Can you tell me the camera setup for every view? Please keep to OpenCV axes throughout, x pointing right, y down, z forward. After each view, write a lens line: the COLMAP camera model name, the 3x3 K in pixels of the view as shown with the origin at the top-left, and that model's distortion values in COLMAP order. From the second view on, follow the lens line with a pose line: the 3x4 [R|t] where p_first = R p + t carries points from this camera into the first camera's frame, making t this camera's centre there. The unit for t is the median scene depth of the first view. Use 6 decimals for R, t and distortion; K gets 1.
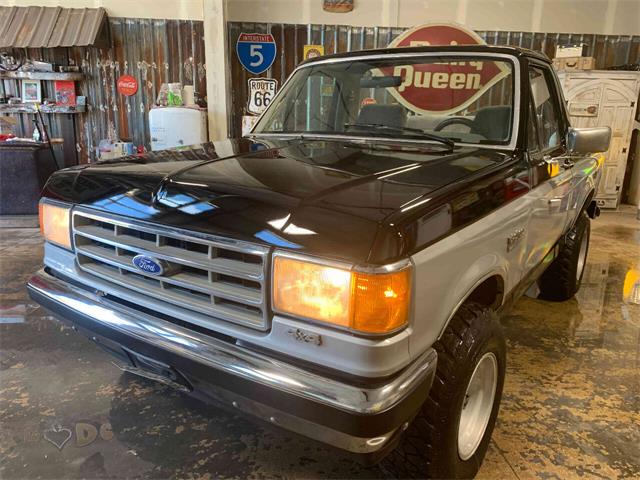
lens RADIAL K [[494.1, 0, 320.7], [0, 494.1, 235.7], [0, 0, 1]] dist [0.014639, -0.012345]
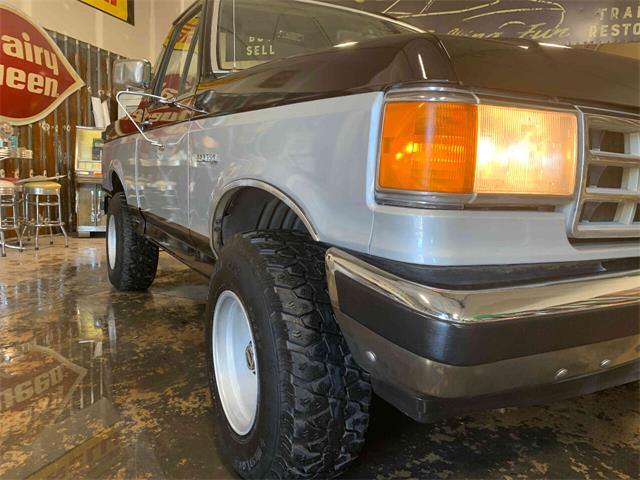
lens RADIAL K [[494.1, 0, 319.2], [0, 494.1, 240.5], [0, 0, 1]] dist [0.014639, -0.012345]
pose [[0.424065, -0.103708, 0.899674, -0.308376], [0.181212, 0.983048, 0.027904, 0.001773], [-0.887317, 0.151199, 0.435669, 0.297600]]
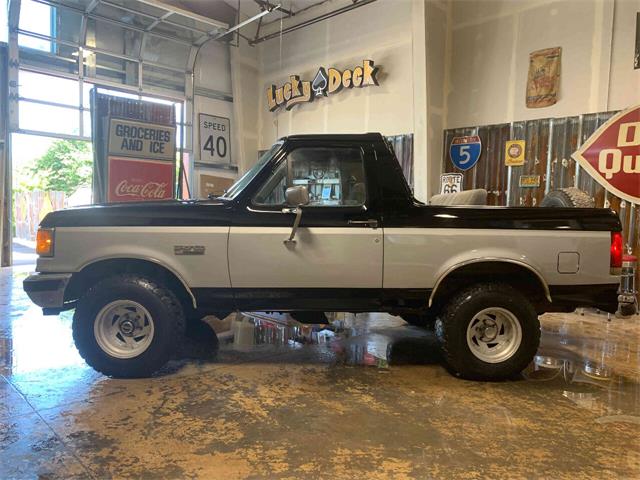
lens RADIAL K [[494.1, 0, 317.1], [0, 494.1, 241.9], [0, 0, 1]] dist [0.014639, -0.012345]
pose [[0.626367, 0.049256, -0.777970, 0.580706], [-0.204274, 0.973498, -0.102831, 0.018505], [0.752287, 0.223329, 0.619829, 0.088258]]
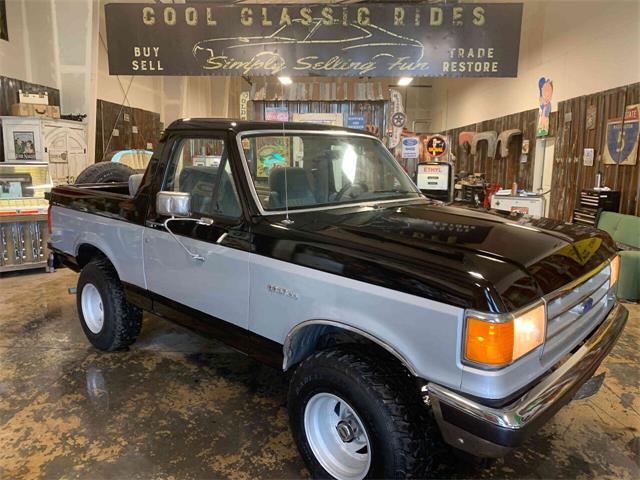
lens RADIAL K [[494.1, 0, 318.3], [0, 494.1, 240.4], [0, 0, 1]] dist [0.014639, -0.012345]
pose [[0.136543, -0.181400, 0.973884, -0.434885], [0.225471, 0.962980, 0.147757, -0.122949], [-0.964634, 0.199408, 0.172388, 0.357004]]
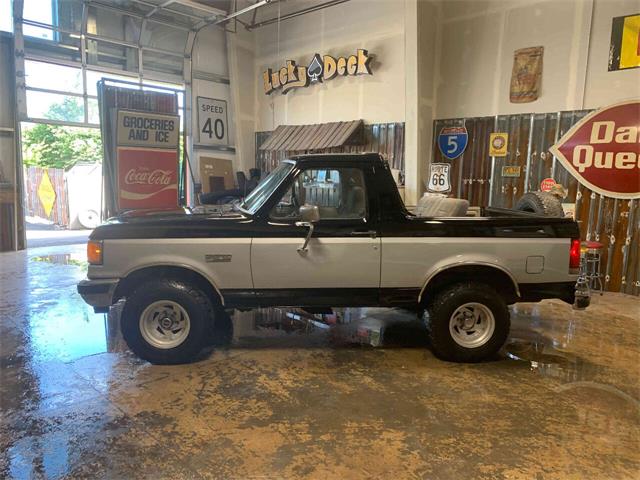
lens RADIAL K [[494.1, 0, 318.6], [0, 494.1, 243.5], [0, 0, 1]] dist [0.014639, -0.012345]
pose [[0.646383, 0.104594, -0.755811, 0.634246], [-0.198434, 0.979519, -0.034152, -0.018836], [0.736759, 0.172054, 0.653899, 0.002277]]
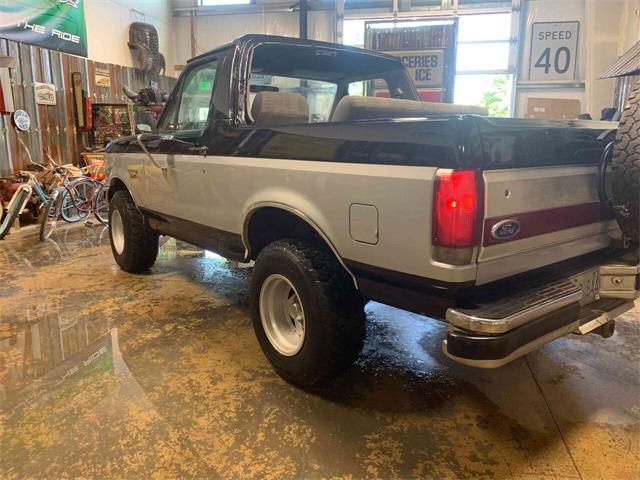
lens RADIAL K [[494.1, 0, 316.2], [0, 494.1, 235.1], [0, 0, 1]] dist [0.014639, -0.012345]
pose [[-0.294896, 0.169412, -0.940391, 0.614555], [-0.237754, 0.940196, 0.243934, -0.123839], [0.925478, 0.295517, -0.236982, 0.659514]]
